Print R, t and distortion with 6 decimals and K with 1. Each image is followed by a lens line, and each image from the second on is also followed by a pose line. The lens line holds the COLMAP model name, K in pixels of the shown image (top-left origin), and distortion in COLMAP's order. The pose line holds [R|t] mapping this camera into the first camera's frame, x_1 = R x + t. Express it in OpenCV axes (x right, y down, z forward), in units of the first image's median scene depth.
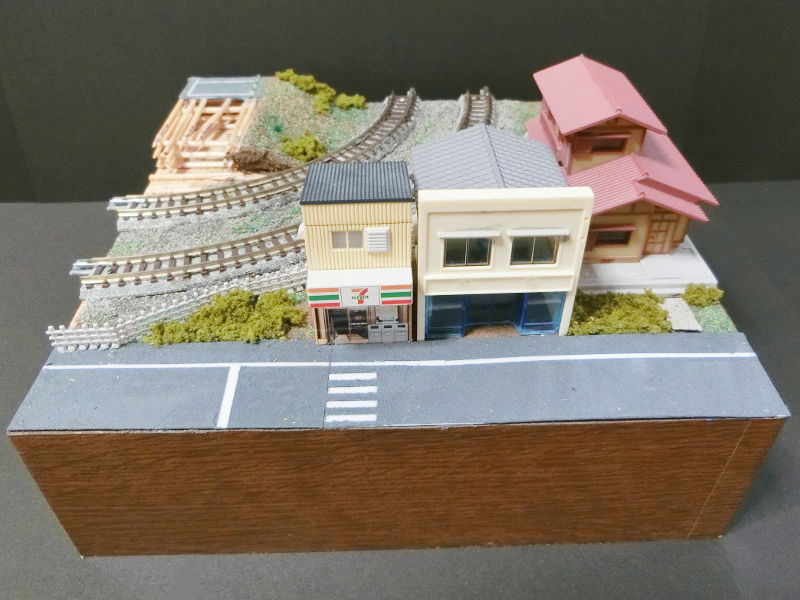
lens RADIAL K [[642.7, 0, 399.9], [0, 642.7, 265.3], [0, 0, 1]] dist [-0.004277, -0.002722]
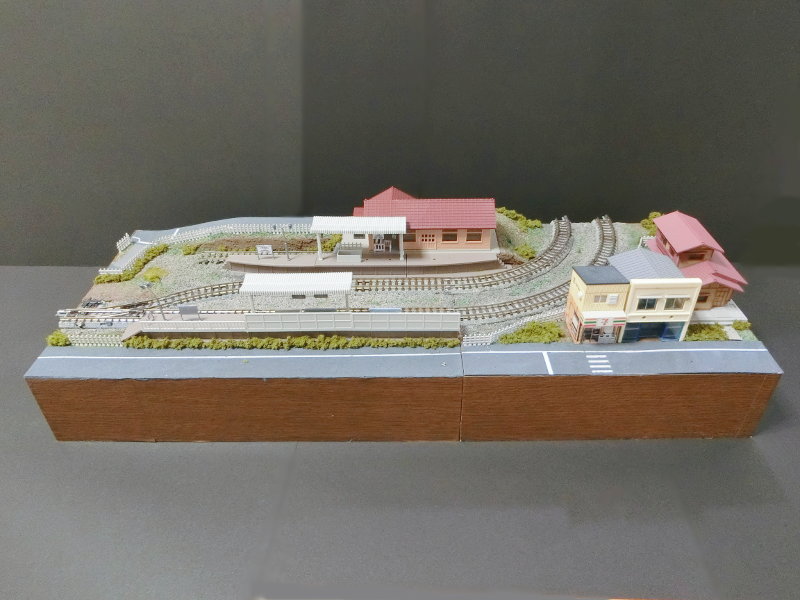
lens RADIAL K [[584.5, 0, 400.0], [0, 584.5, 300.0], [0, 0, 1]] dist [0.001702, 0.002010]
pose [[0.999777, 0.006252, -0.020174, -0.701067], [-0.007044, 0.999198, -0.039425, 0.050500], [0.019911, 0.039558, 0.999019, -1.098181]]
